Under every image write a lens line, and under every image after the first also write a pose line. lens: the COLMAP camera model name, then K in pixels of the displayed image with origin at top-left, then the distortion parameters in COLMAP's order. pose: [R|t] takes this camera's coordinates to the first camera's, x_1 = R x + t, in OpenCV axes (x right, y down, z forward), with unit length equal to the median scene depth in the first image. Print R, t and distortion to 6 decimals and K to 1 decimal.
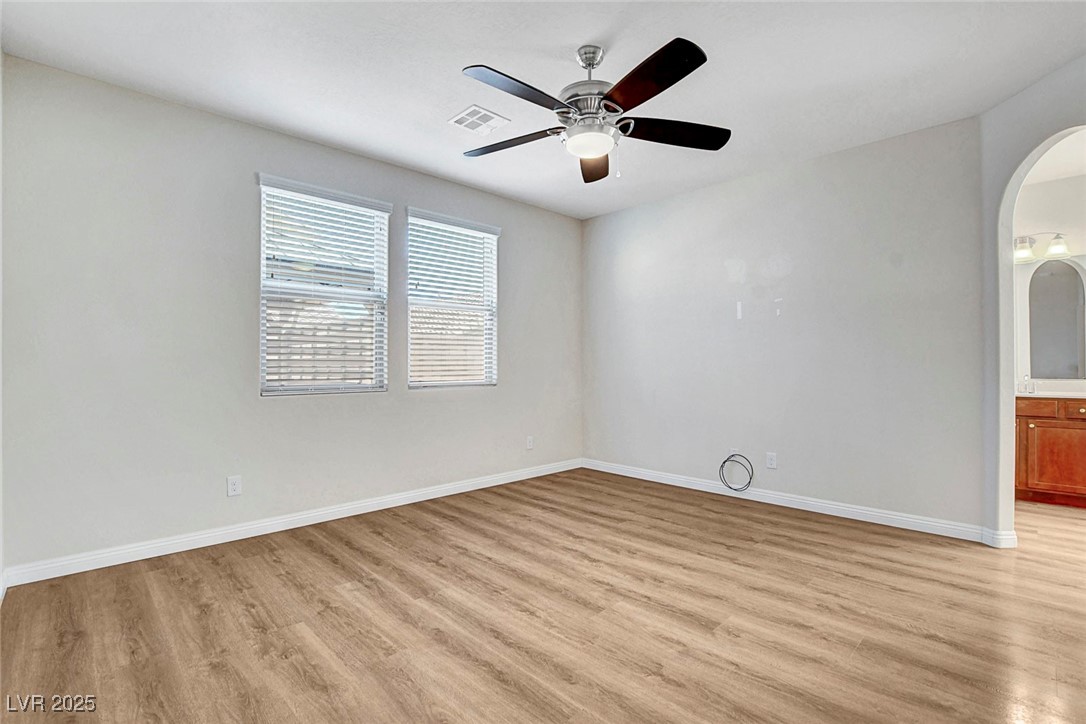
lens RADIAL K [[492.8, 0, 554.3], [0, 492.8, 364.6], [0, 0, 1]] dist [-0.029950, 0.000987]
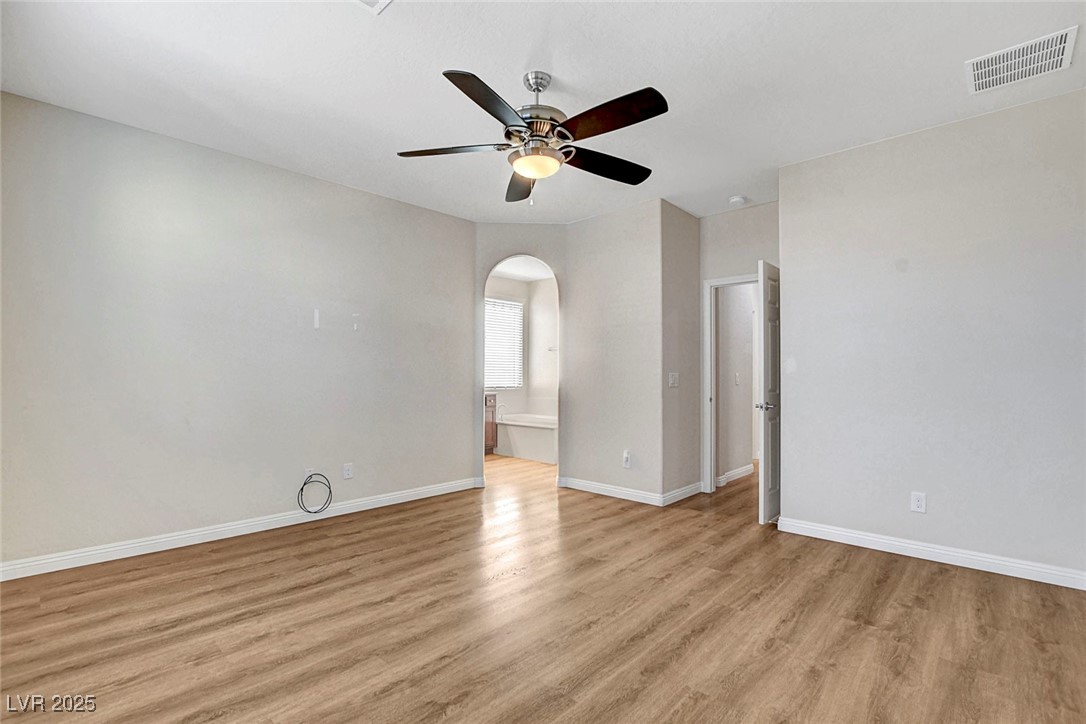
lens RADIAL K [[489.0, 0, 543.4], [0, 489.0, 380.5], [0, 0, 1]] dist [-0.030980, 0.000014]
pose [[-0.014623, -0.009736, 0.999846, -0.669051], [-0.002262, 0.999950, 0.009704, -0.004193], [-0.999891, -0.002120, -0.014644, 0.711425]]
